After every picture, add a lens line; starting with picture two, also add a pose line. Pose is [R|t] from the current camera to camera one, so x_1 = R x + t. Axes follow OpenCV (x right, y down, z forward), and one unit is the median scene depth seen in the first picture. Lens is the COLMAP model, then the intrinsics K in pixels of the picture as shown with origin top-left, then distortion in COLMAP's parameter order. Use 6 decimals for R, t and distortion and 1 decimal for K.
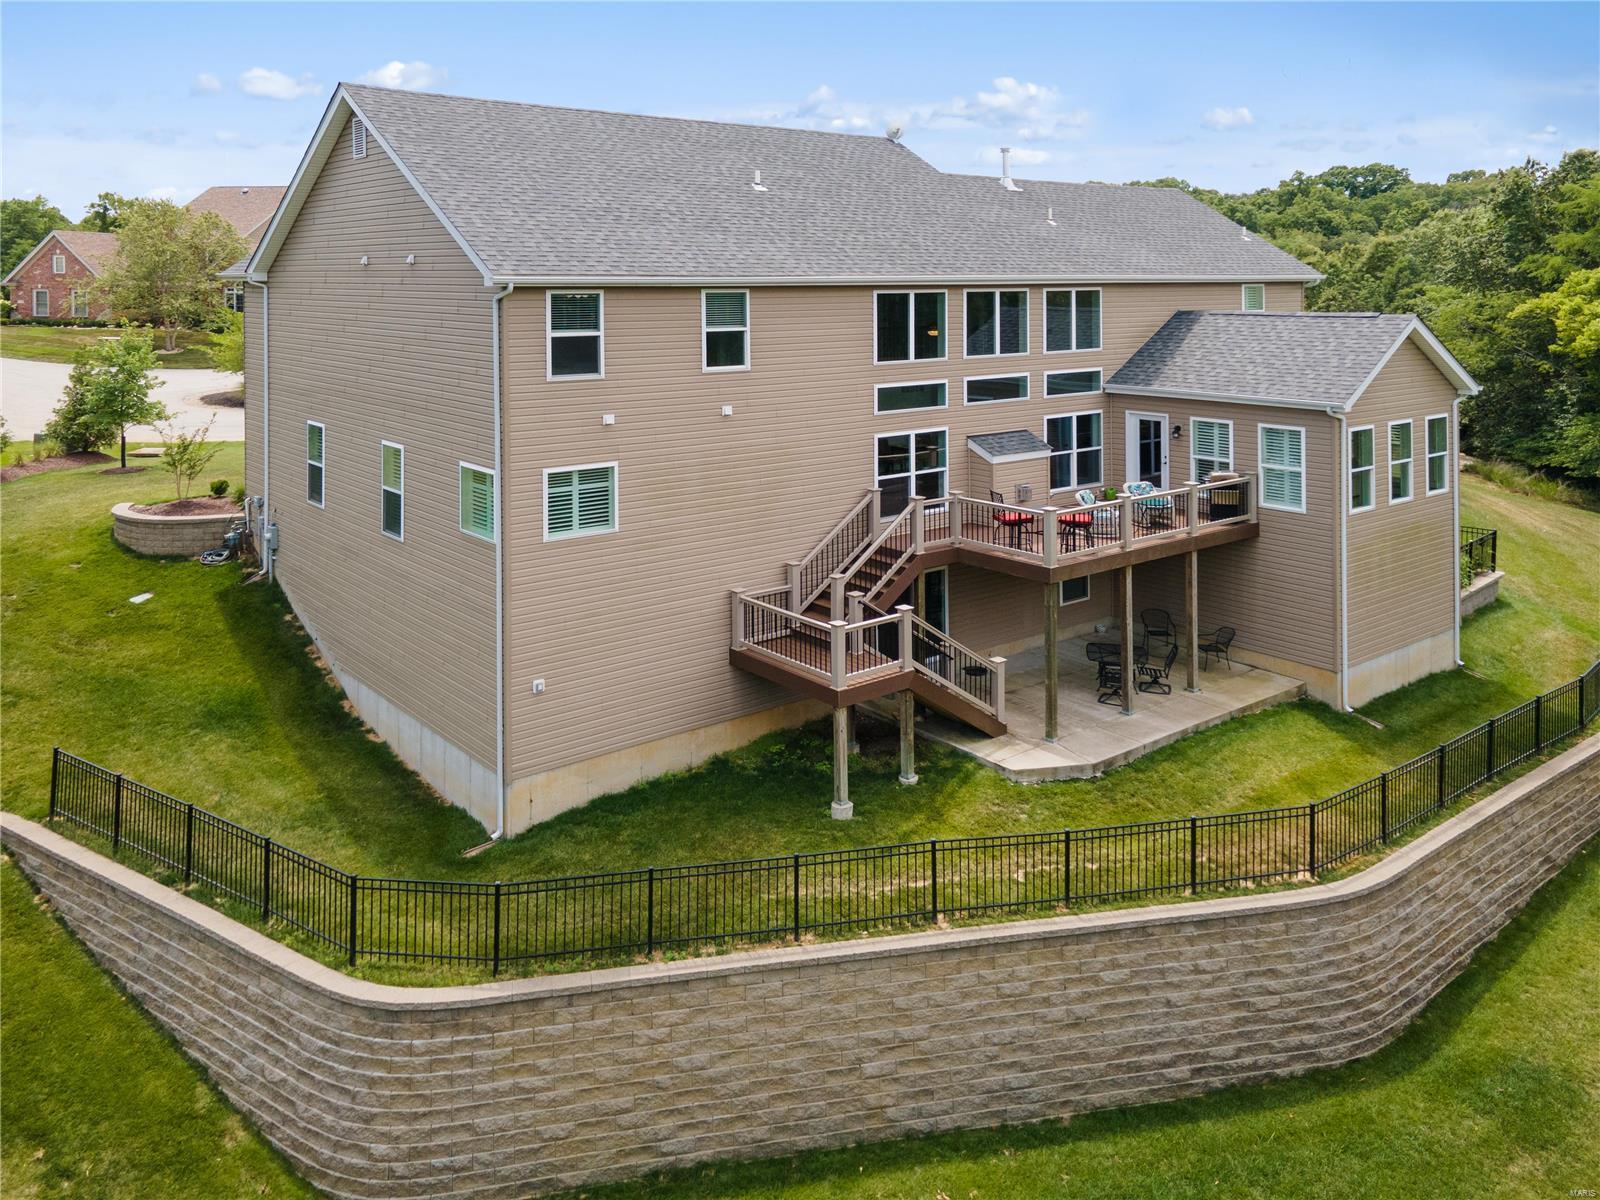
lens RADIAL K [[1134.5, 0, 801.9], [0, 1134.5, 539.5], [0, 0, 1]] dist [0.104787, -0.001320]
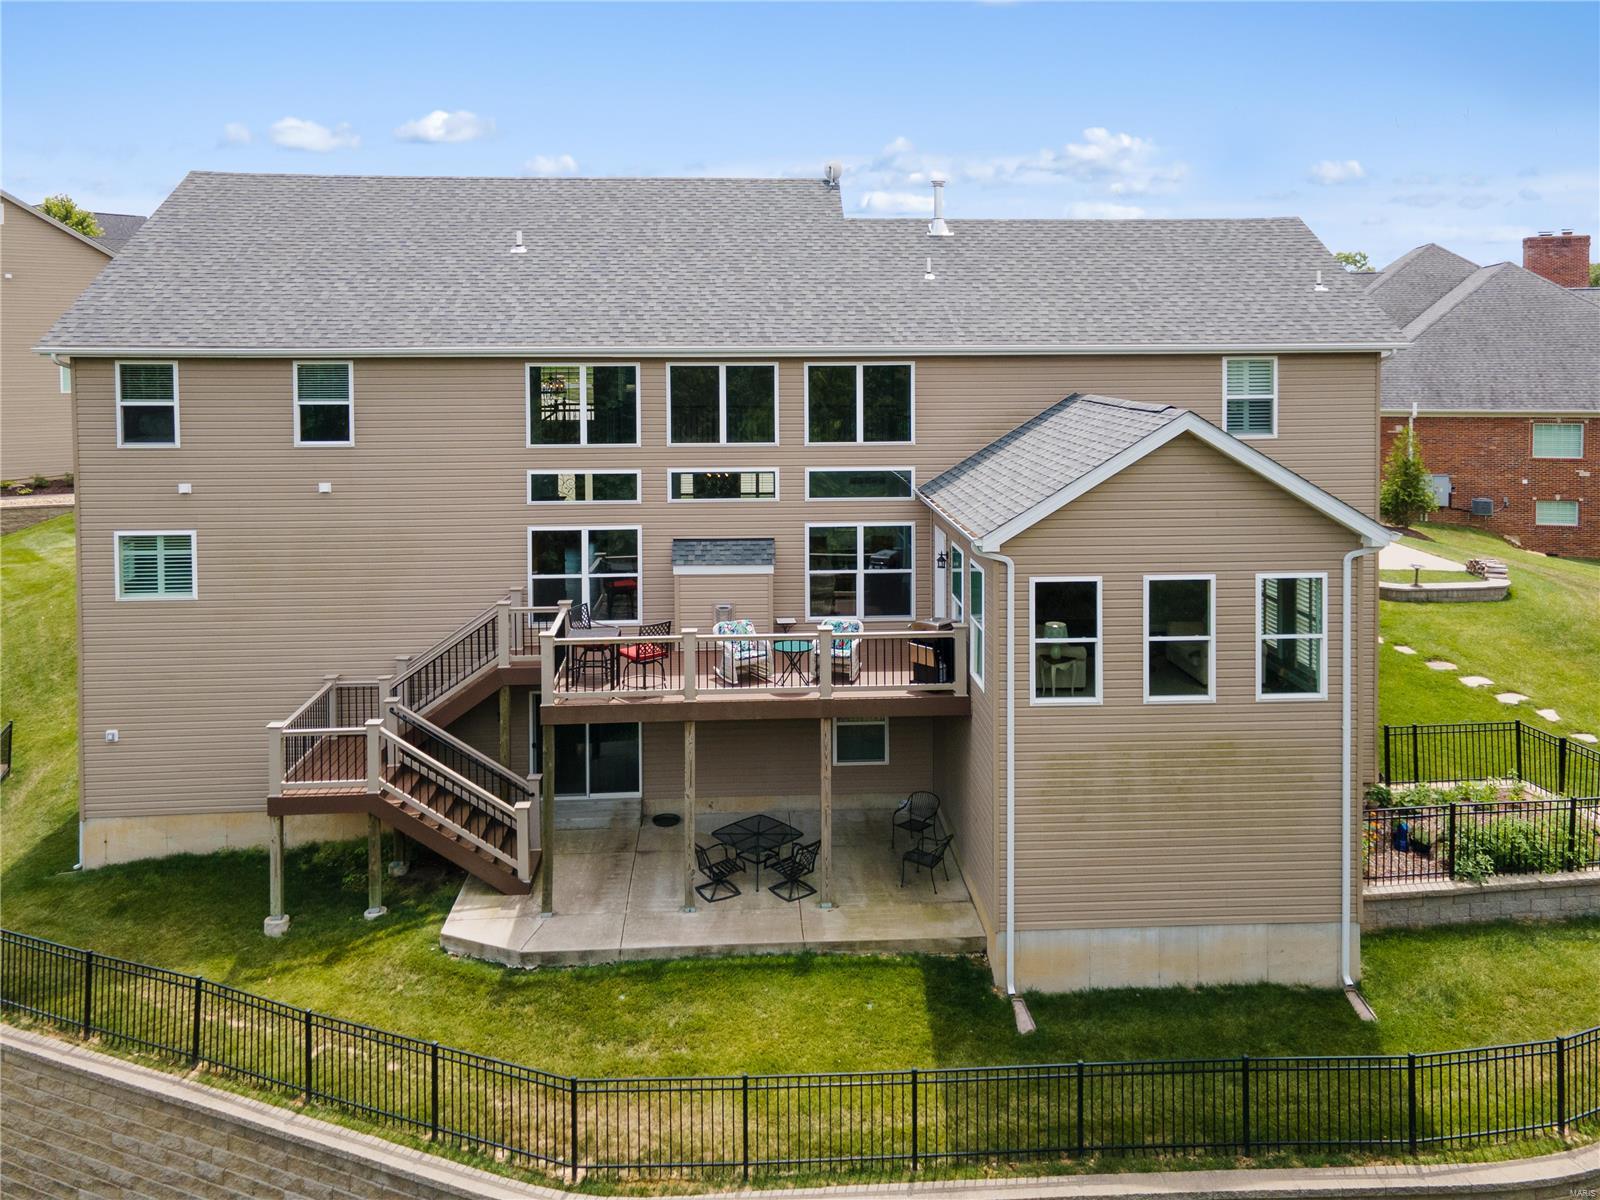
lens RADIAL K [[1162.1, 0, 804.7], [0, 1162.1, 610.0], [0, 0, 1]] dist [0.046283, 0.006043]
pose [[0.832853, 0.120743, -0.540164, 0.810345], [-0.119745, 0.992110, 0.037138, -0.096245], [0.540386, 0.033751, 0.840740, 0.392906]]
